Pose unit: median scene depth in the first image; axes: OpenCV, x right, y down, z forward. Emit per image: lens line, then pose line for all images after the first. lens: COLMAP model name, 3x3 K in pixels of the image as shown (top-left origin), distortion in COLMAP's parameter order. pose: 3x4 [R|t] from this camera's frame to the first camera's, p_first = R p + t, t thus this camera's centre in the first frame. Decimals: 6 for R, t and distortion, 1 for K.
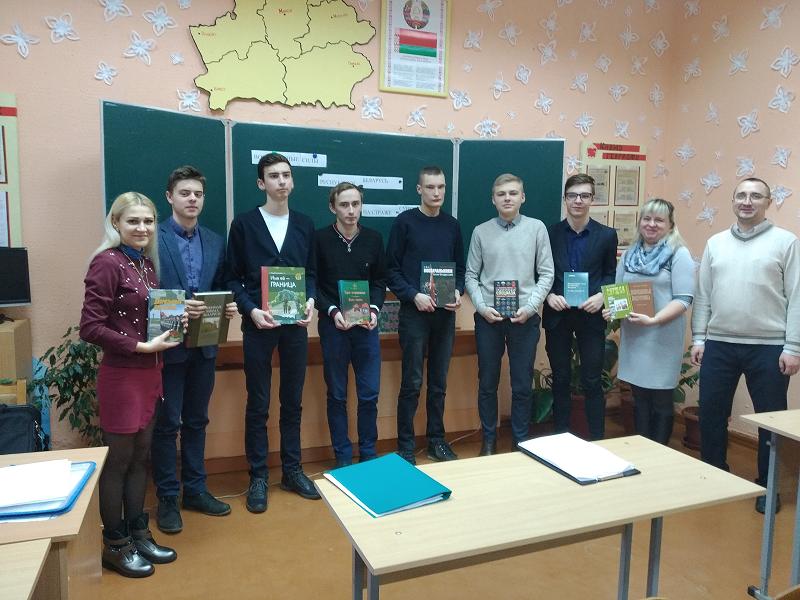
lens RADIAL K [[661.3, 0, 402.4], [0, 661.3, 293.6], [0, 0, 1]] dist [0.056318, -0.046776]
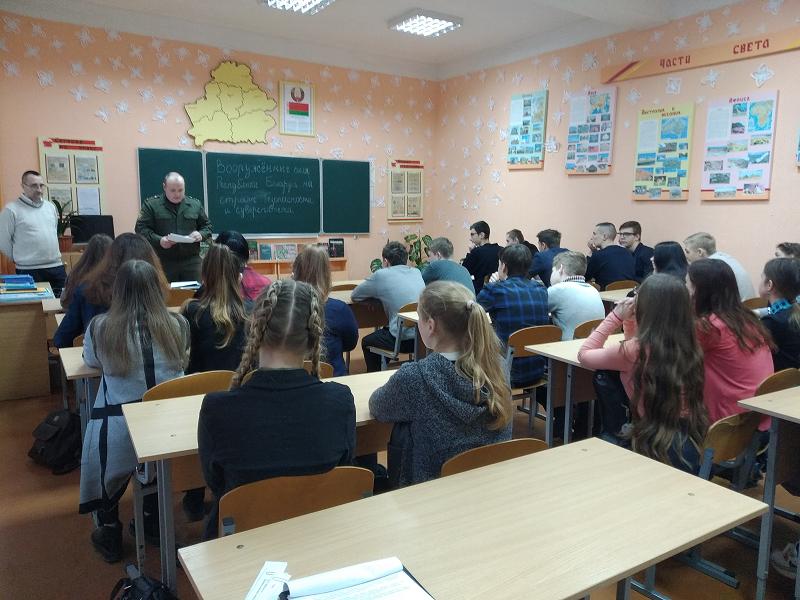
lens RADIAL K [[661.3, 0, 408.5], [0, 661.3, 312.5], [0, 0, 1]] dist [0.056318, -0.046776]
pose [[0.982711, -0.033178, 0.182150, -0.035920], [0.021009, 0.997441, 0.068334, 0.091097], [-0.183951, -0.063325, 0.980893, -1.013587]]
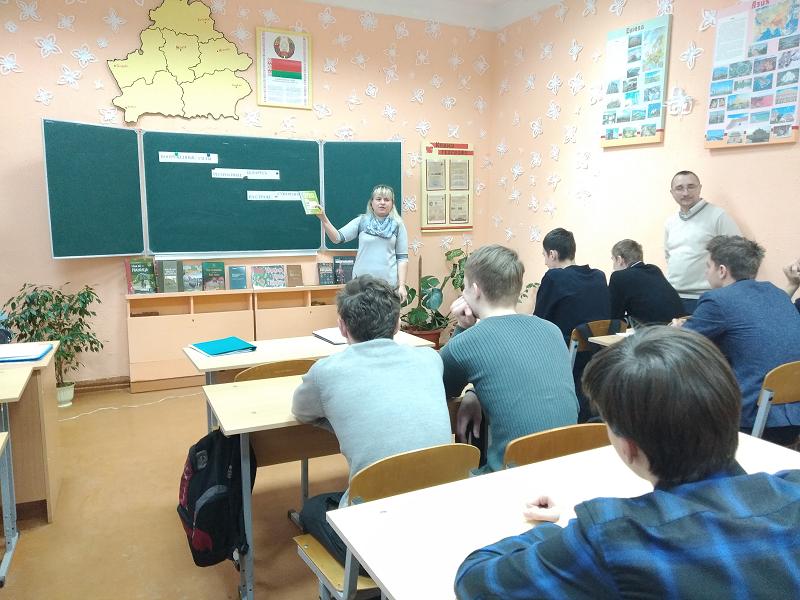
lens RADIAL K [[661.3, 0, 401.0], [0, 661.3, 295.3], [0, 0, 1]] dist [0.056318, -0.046776]
pose [[0.996947, -0.026410, 0.073483, 0.142848], [0.024577, 0.999367, 0.025735, 0.047335], [-0.074116, -0.023850, 0.996964, -0.356944]]
